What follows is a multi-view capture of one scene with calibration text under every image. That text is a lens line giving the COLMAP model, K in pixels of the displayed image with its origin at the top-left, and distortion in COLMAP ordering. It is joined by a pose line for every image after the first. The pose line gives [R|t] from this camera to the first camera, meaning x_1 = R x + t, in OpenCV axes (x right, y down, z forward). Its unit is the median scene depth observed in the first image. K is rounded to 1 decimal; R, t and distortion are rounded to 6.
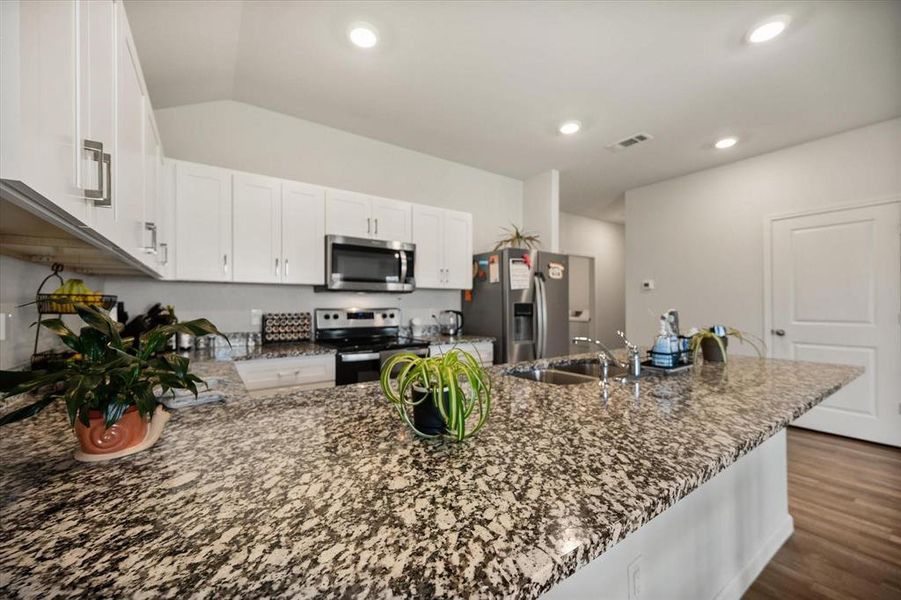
lens RADIAL K [[355.0, 0, 452.9], [0, 355.0, 299.9], [0, 0, 1]] dist [-0.003552, -0.000069]
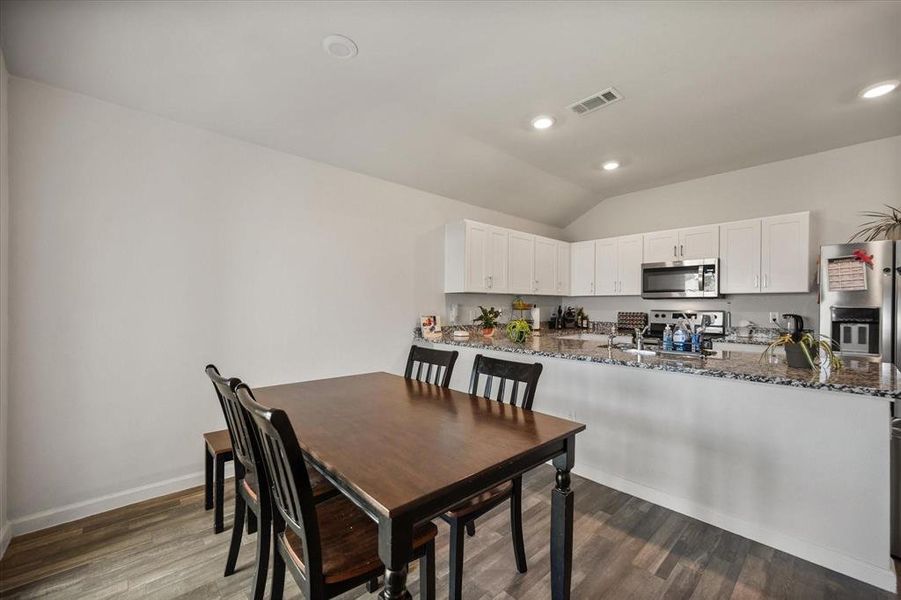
lens RADIAL K [[355.0, 0, 449.7], [0, 355.0, 301.6], [0, 0, 1]] dist [-0.003552, -0.000069]
pose [[0.098558, -0.010780, -0.995073, 0.937748], [0.009506, 0.999906, -0.009891, -0.004607], [0.995086, -0.008485, 0.098651, -0.014188]]
